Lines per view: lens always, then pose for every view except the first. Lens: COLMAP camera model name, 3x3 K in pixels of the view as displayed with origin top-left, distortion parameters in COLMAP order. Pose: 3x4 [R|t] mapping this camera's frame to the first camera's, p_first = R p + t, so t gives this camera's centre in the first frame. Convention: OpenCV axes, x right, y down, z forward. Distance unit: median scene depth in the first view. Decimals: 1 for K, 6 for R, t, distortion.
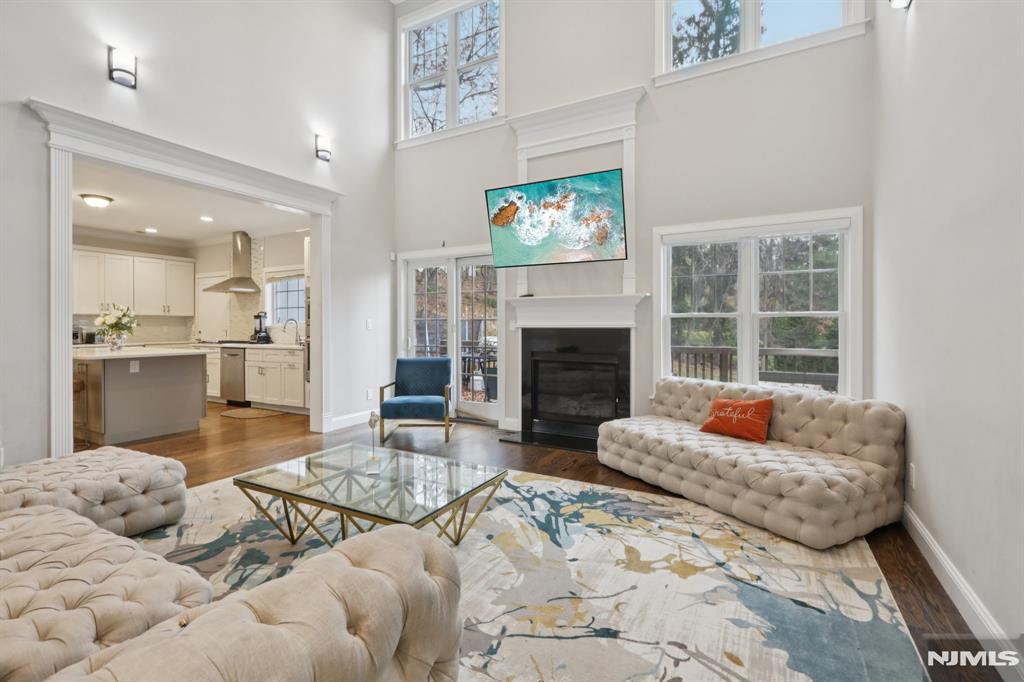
lens RADIAL K [[463.9, 0, 512.6], [0, 463.9, 327.8], [0, 0, 1]] dist [-0.000292, 0.000548]
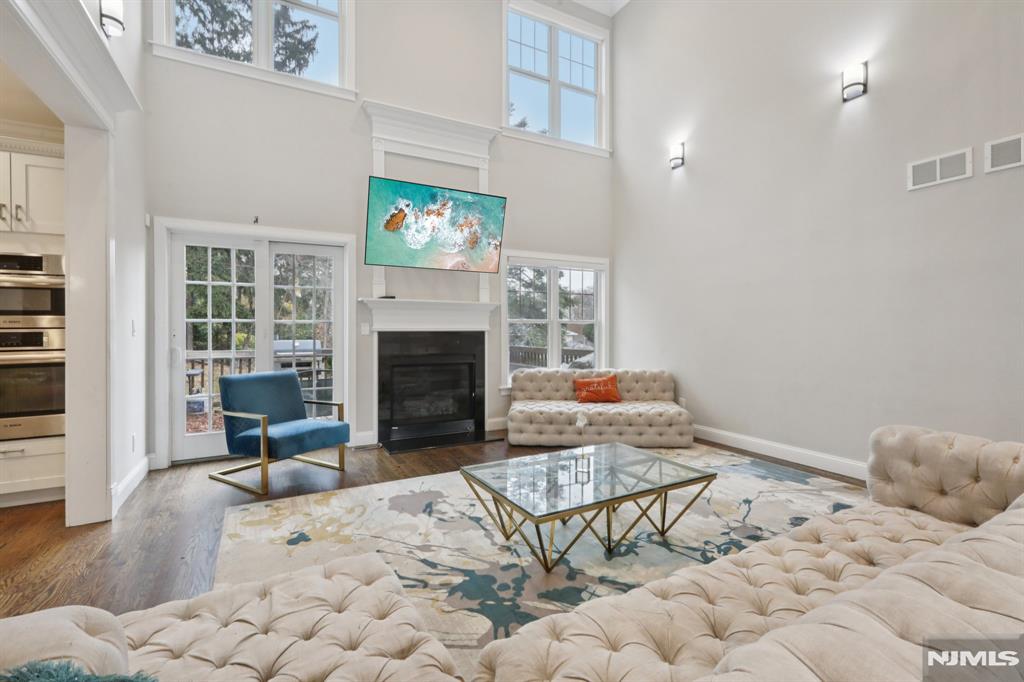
lens RADIAL K [[463.9, 0, 512.6], [0, 463.9, 327.8], [0, 0, 1]] dist [-0.000292, 0.000548]
pose [[0.529850, 0.001008, 0.848091, -0.783916], [0.003357, 0.999989, -0.003286, -0.003833], [-0.848085, 0.004588, 0.529841, 0.356548]]
